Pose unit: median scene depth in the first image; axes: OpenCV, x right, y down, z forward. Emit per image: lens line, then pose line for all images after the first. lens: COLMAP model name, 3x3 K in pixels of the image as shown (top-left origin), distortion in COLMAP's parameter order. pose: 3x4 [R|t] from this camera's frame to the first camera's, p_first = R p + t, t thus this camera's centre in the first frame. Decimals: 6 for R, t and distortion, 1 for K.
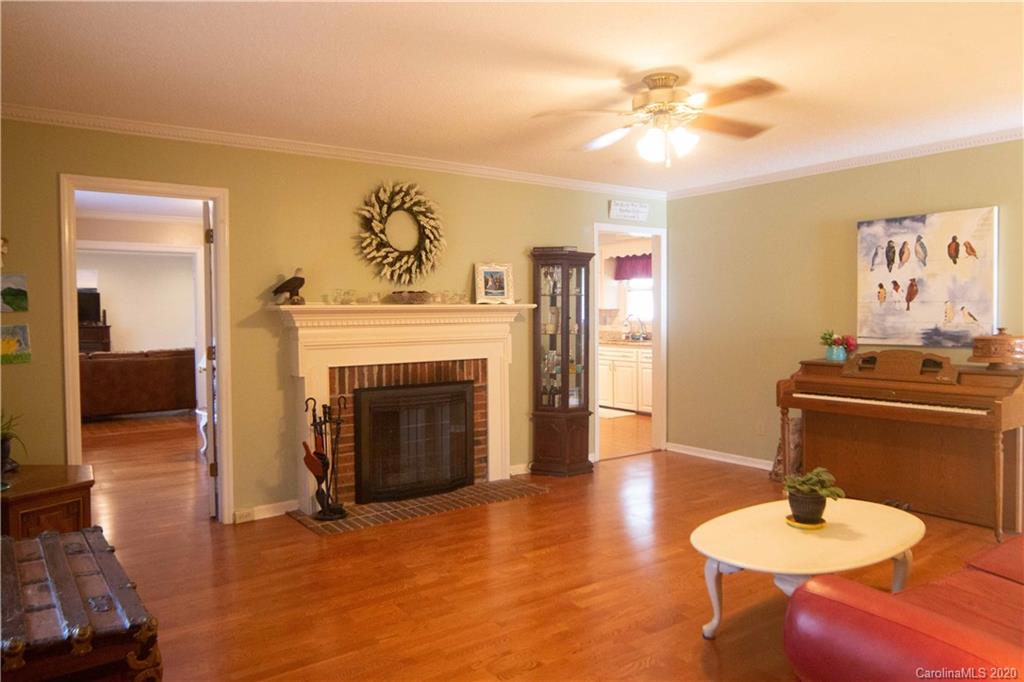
lens RADIAL K [[709.0, 0, 513.3], [0, 709.0, 332.8], [0, 0, 1]] dist [-0.015720, 0.005982]
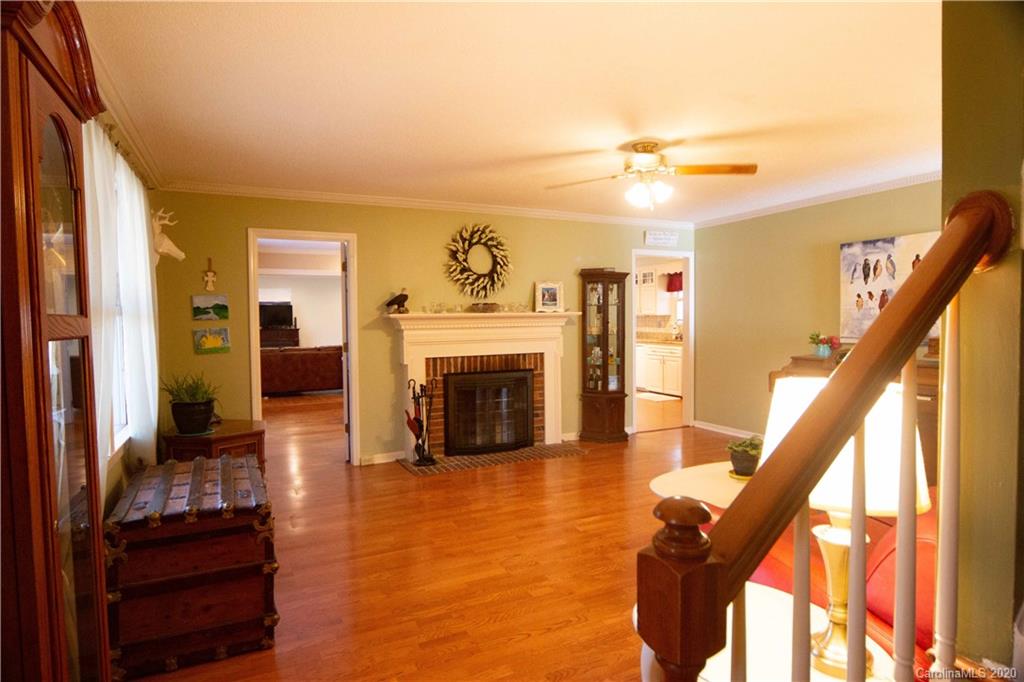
lens RADIAL K [[569.5, 0, 512.9], [0, 569.5, 336.6], [0, 0, 1]] dist [-0.016135, 0.004691]
pose [[0.984531, 0.001921, -0.175202, 0.103285], [-0.001245, 0.999991, 0.003969, 0.001443], [0.175208, -0.003690, 0.984524, -0.079062]]
